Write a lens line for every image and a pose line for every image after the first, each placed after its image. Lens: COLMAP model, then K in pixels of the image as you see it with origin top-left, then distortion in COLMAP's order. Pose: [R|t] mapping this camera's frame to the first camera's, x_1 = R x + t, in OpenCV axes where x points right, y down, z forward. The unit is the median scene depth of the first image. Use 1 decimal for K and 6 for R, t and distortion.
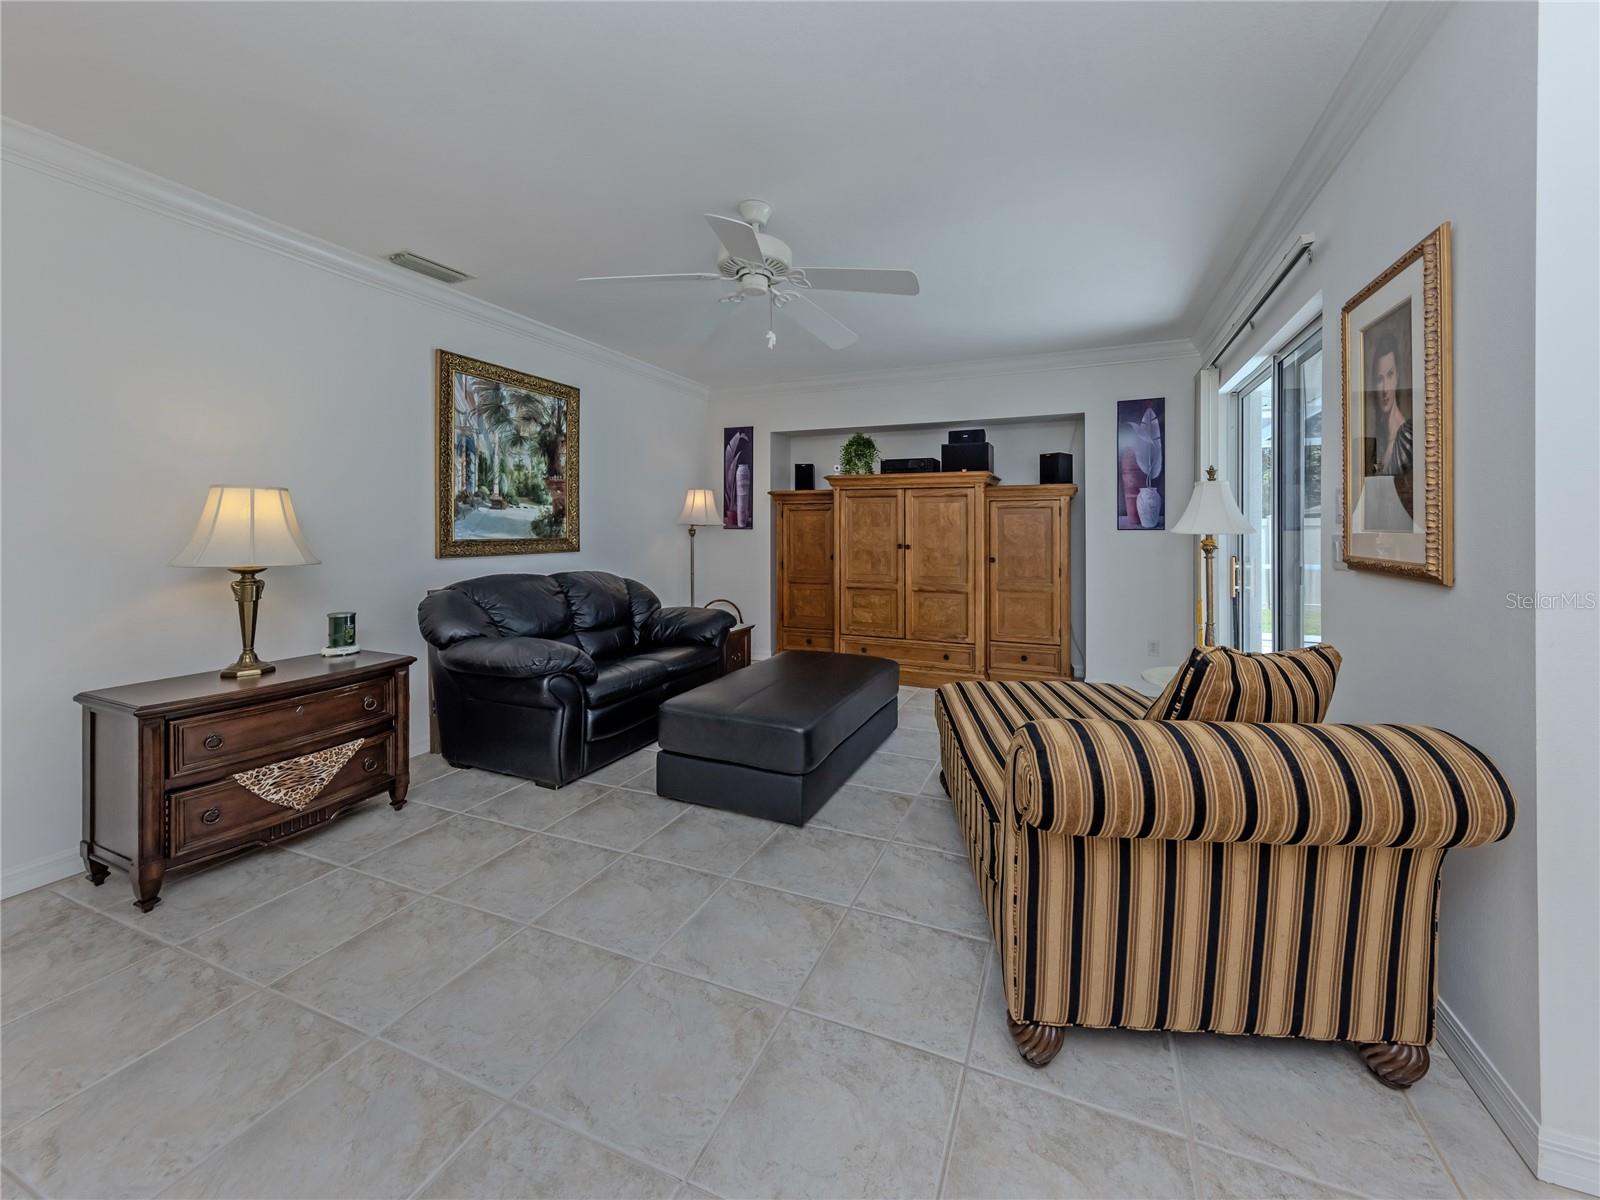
lens RADIAL K [[601.4, 0, 854.8], [0, 601.4, 530.2], [0, 0, 1]] dist [0.002448, 0.000690]
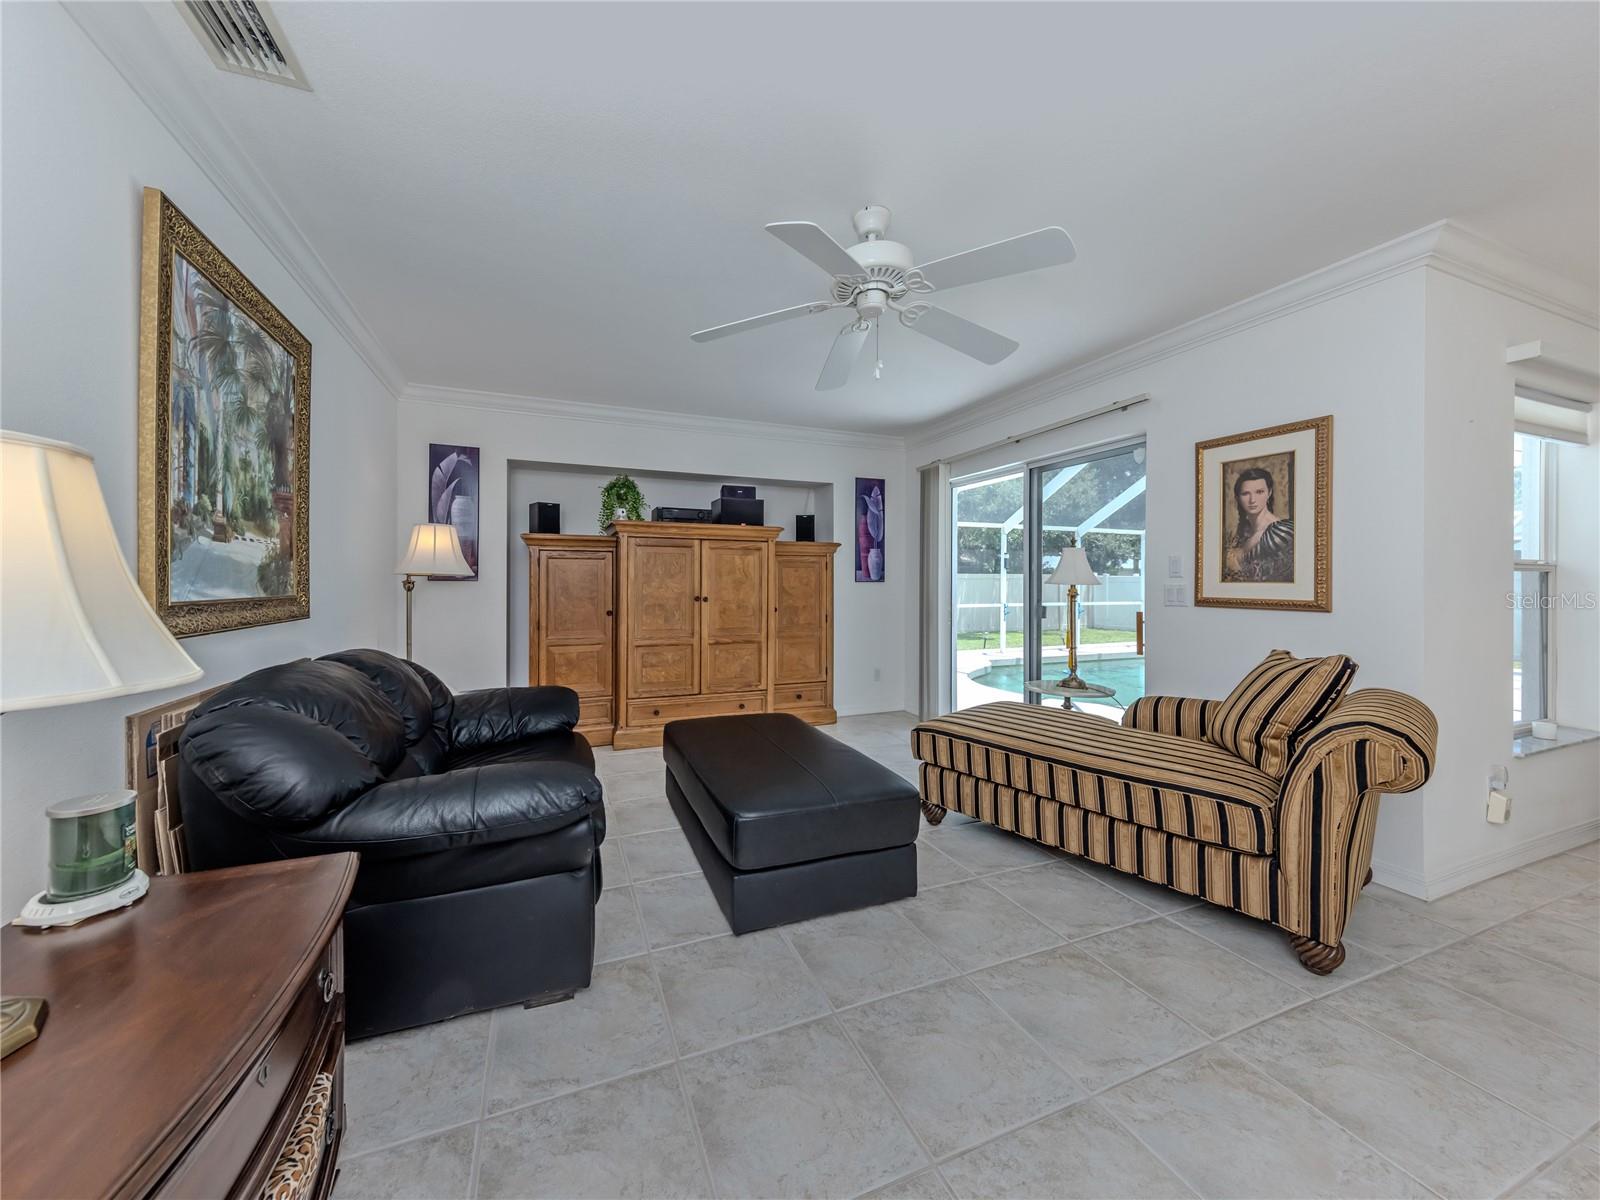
lens RADIAL K [[561.2, 0, 748.5], [0, 561.2, 583.6], [0, 0, 1]] dist [0.004359, -0.000069]
pose [[0.750267, -0.002041, 0.661131, -0.519822], [0.000460, 0.999997, 0.002566, 0.000120], [-0.661134, -0.001622, 0.750266, 0.308500]]
